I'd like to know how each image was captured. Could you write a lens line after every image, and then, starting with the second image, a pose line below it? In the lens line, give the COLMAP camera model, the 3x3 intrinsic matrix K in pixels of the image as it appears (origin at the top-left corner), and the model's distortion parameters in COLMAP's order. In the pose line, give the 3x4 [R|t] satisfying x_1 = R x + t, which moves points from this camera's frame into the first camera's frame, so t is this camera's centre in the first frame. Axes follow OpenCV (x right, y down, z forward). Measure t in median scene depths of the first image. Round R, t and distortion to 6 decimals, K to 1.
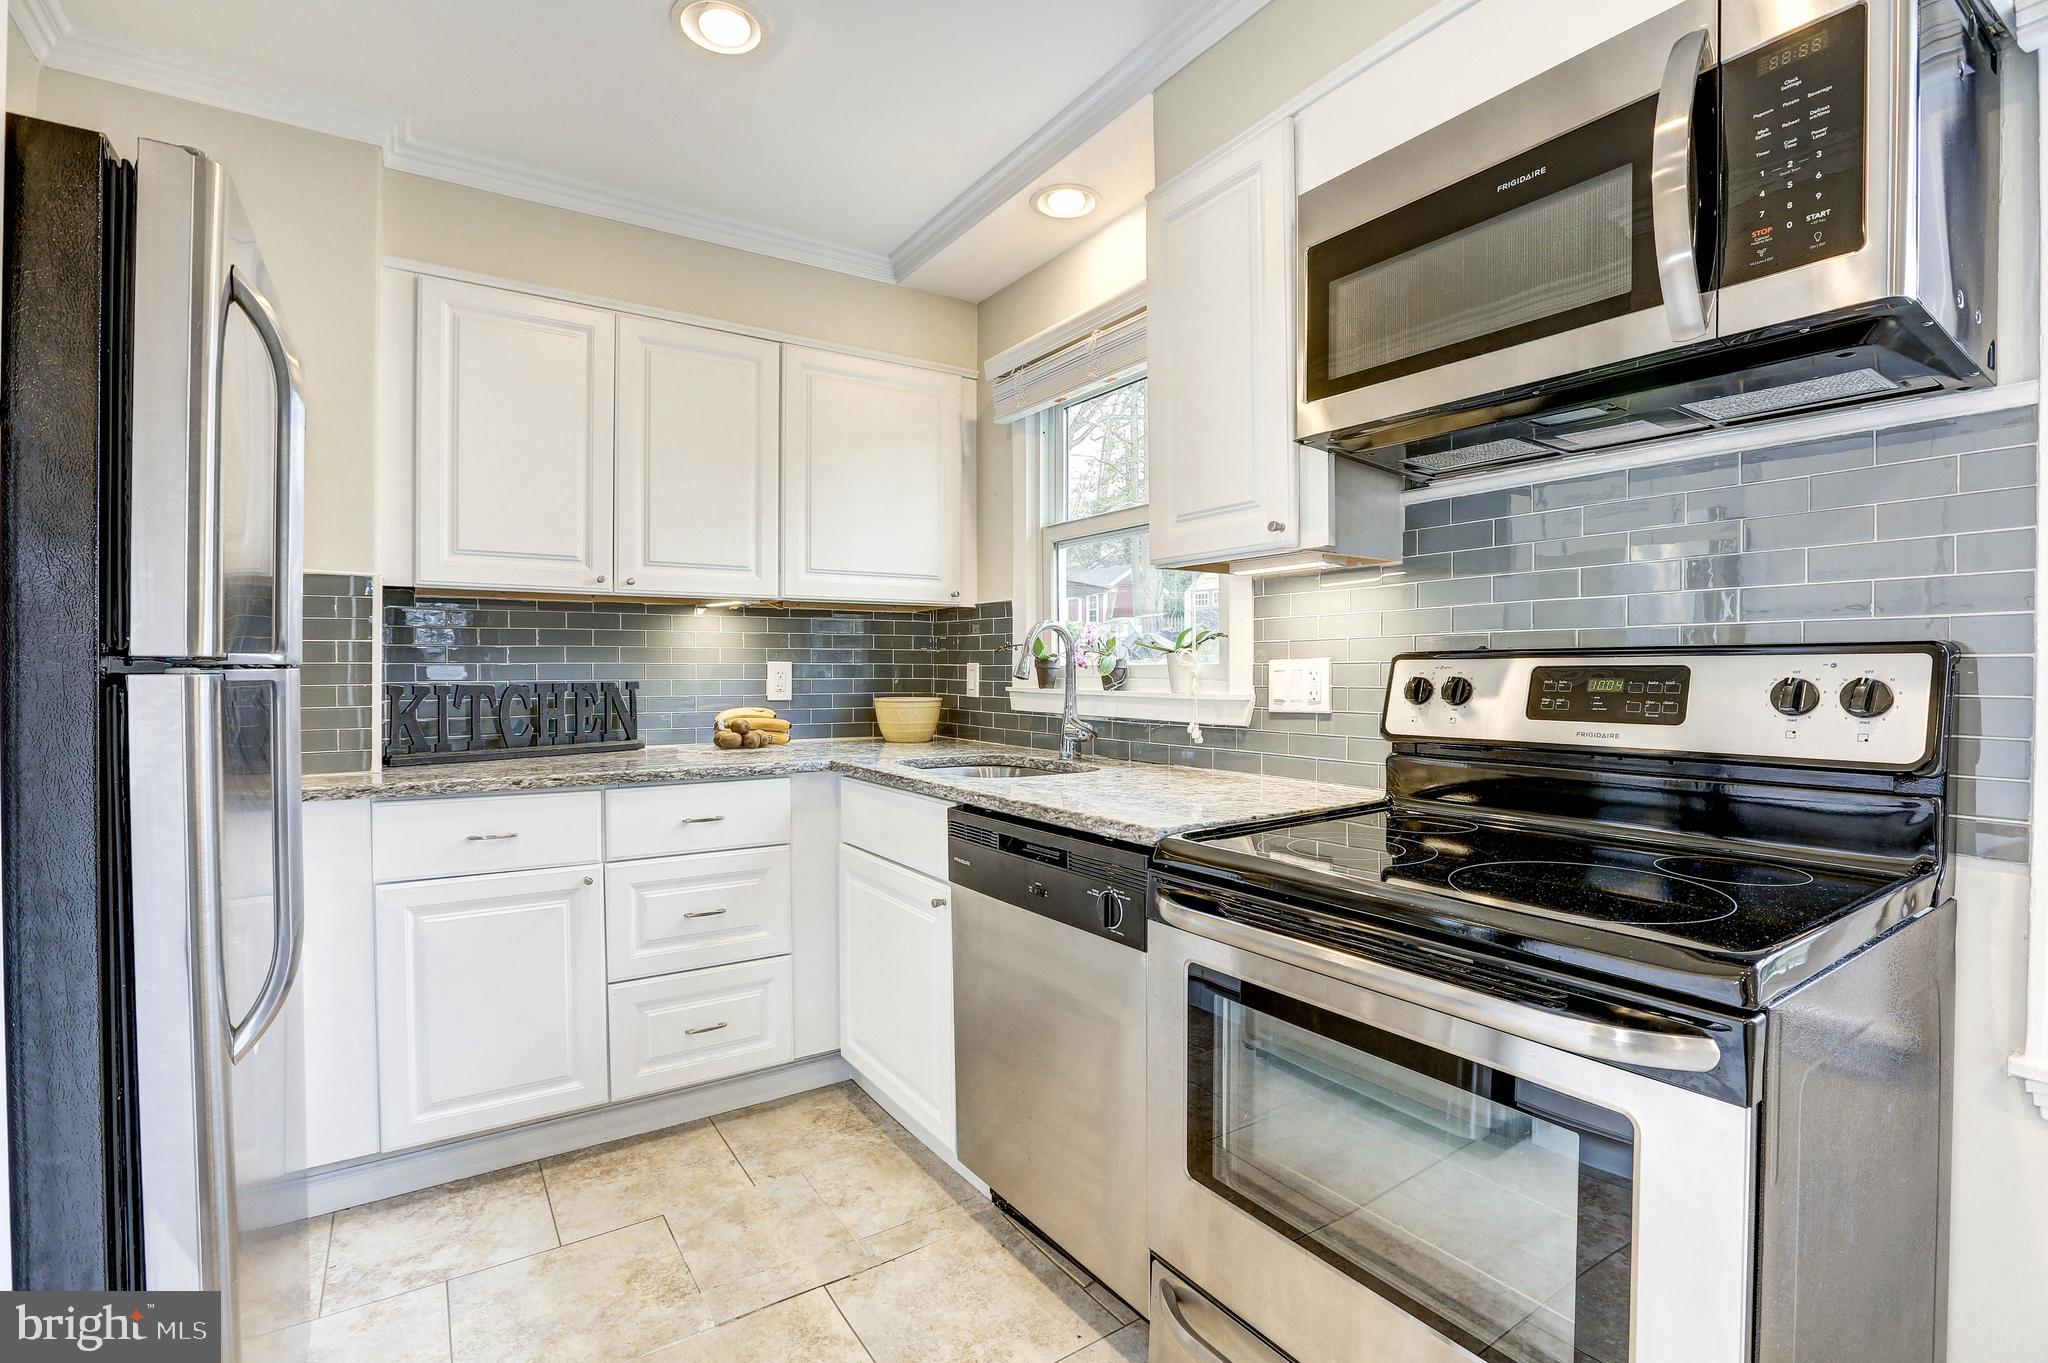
lens RADIAL K [[936.0, 0, 1024.0], [0, 936.0, 681.5], [0, 0, 1]] dist [-0.057065, 0.021838]
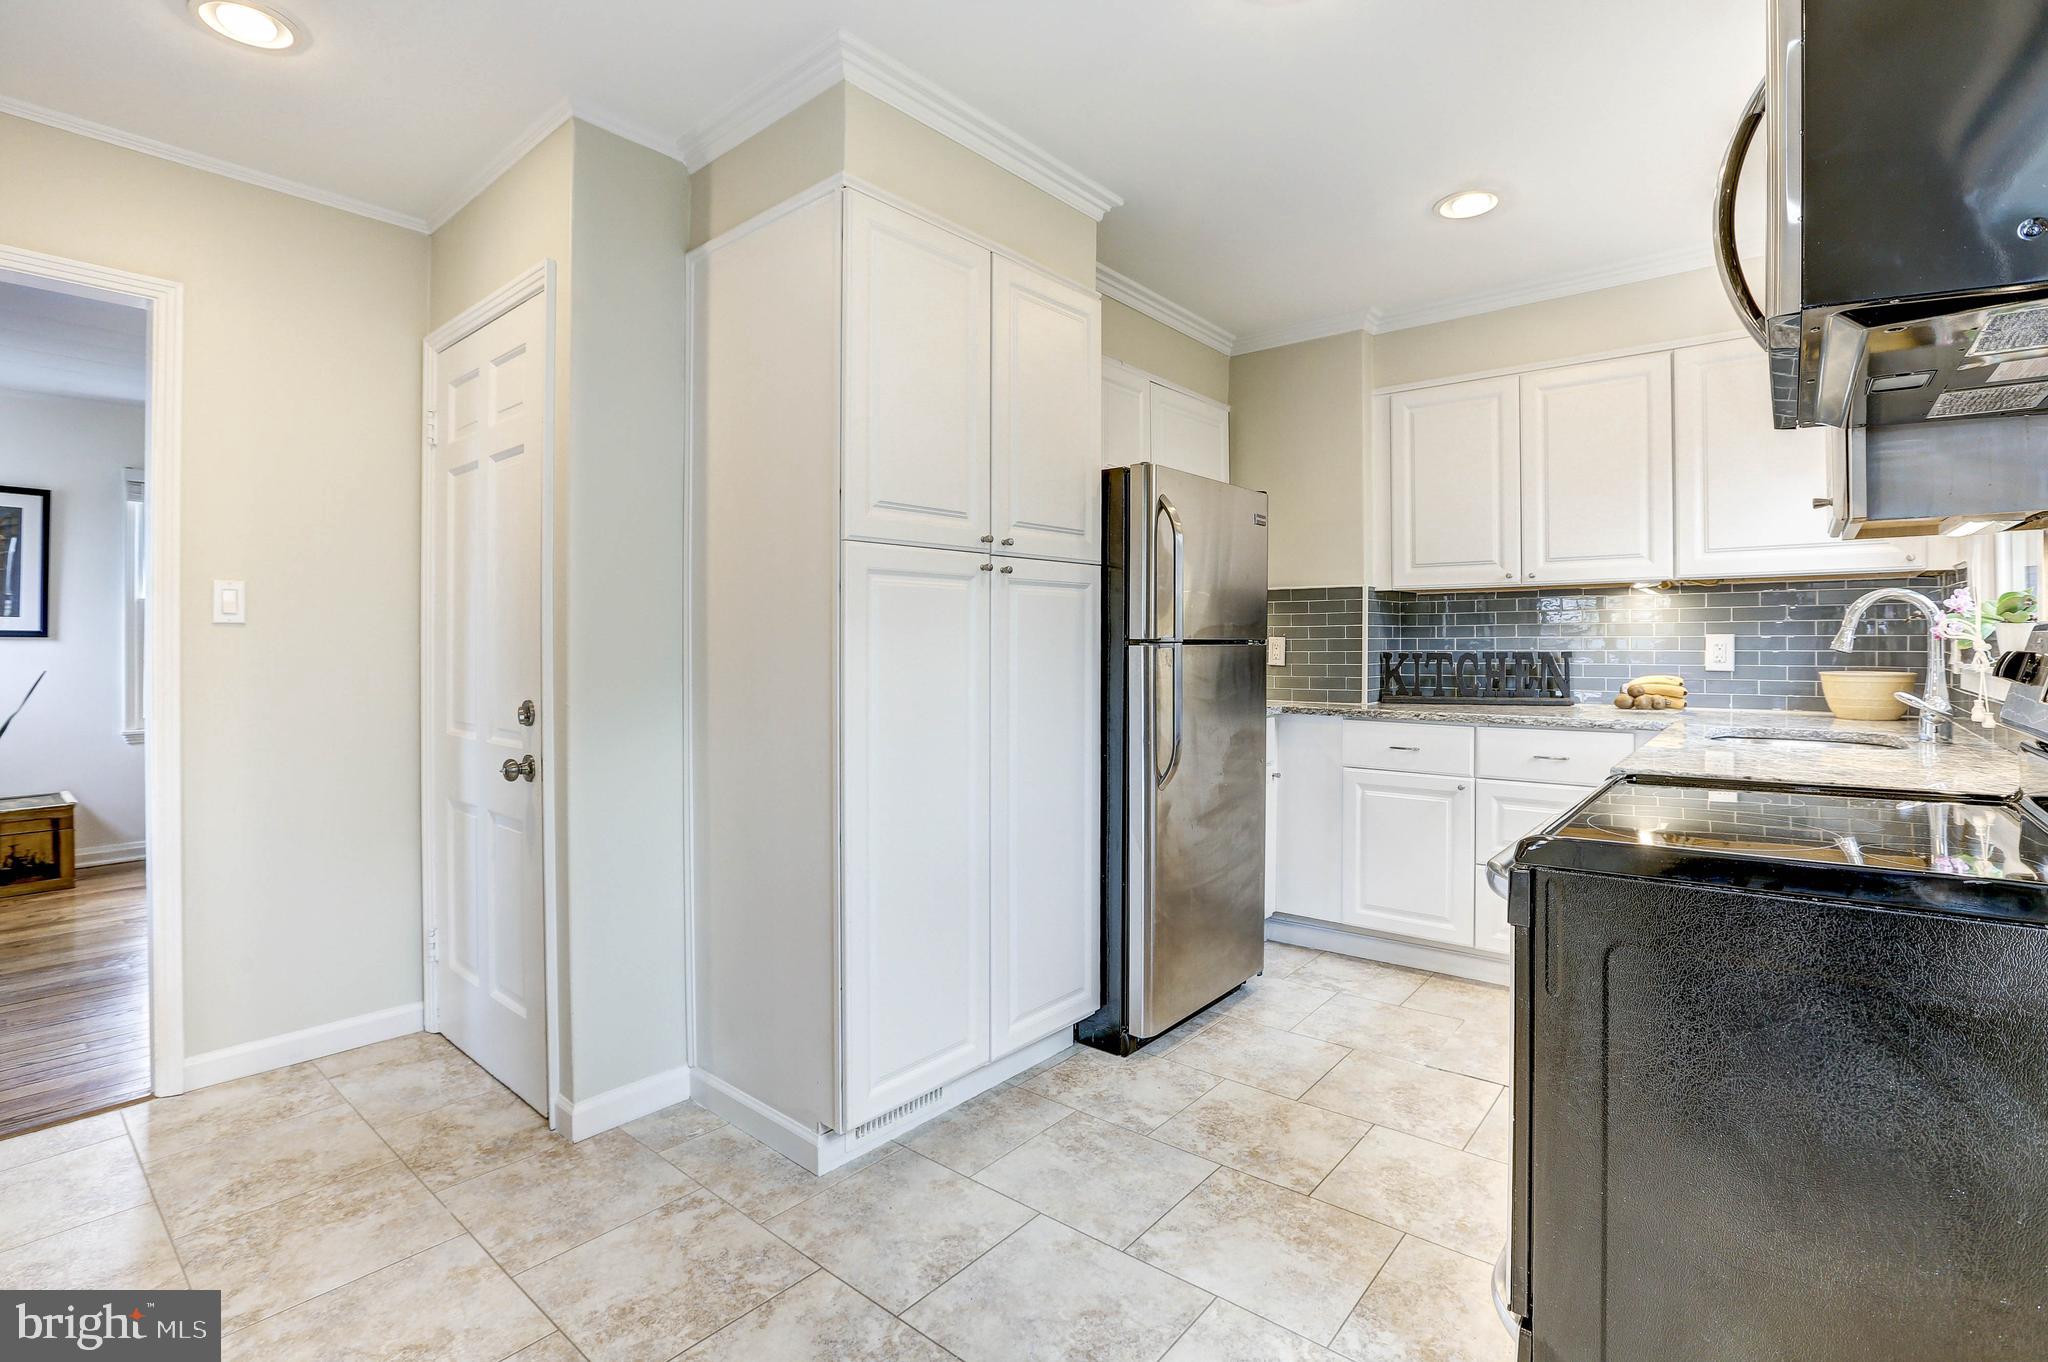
lens RADIAL K [[955.4, 0, 993.1], [0, 955.4, 640.5], [0, 0, 1]] dist [-0.042078, 0.000778]
pose [[0.264178, -0.002686, -0.964470, 0.737942], [-0.009740, 0.999938, -0.005452, -0.000771], [0.964425, 0.010835, 0.264136, -0.102835]]
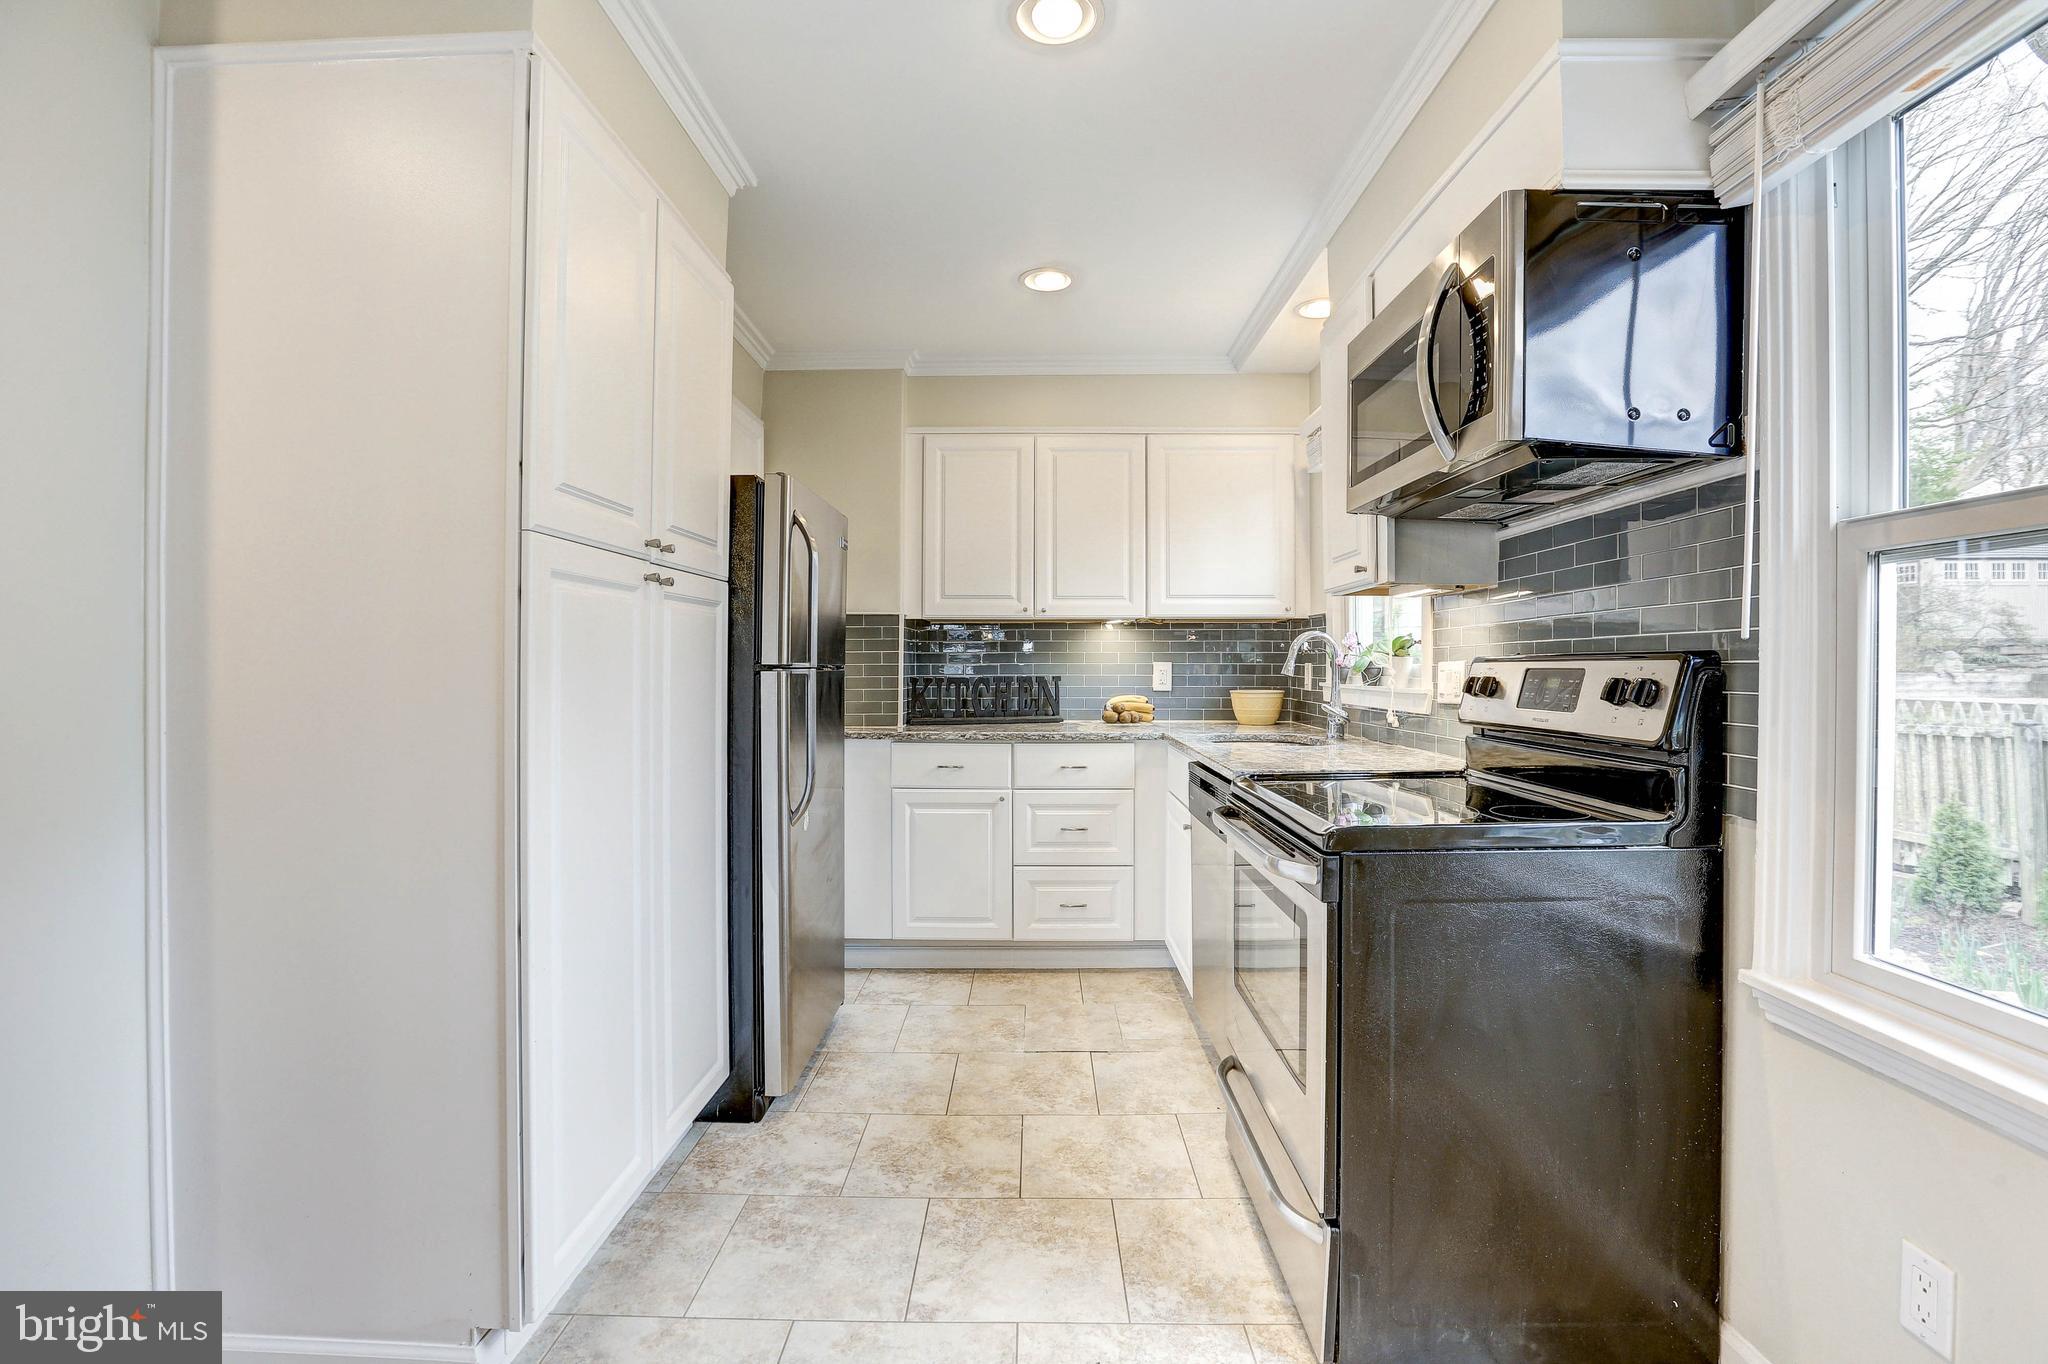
lens RADIAL K [[956.2, 0, 1021.8], [0, 956.2, 667.2], [0, 0, 1]] dist [-0.079684, 0.044146]
pose [[0.822307, 0.001623, -0.569041, 0.487338], [-0.008120, 0.999928, -0.008882, -0.000281], [0.568986, 0.011924, 0.822261, -0.344095]]
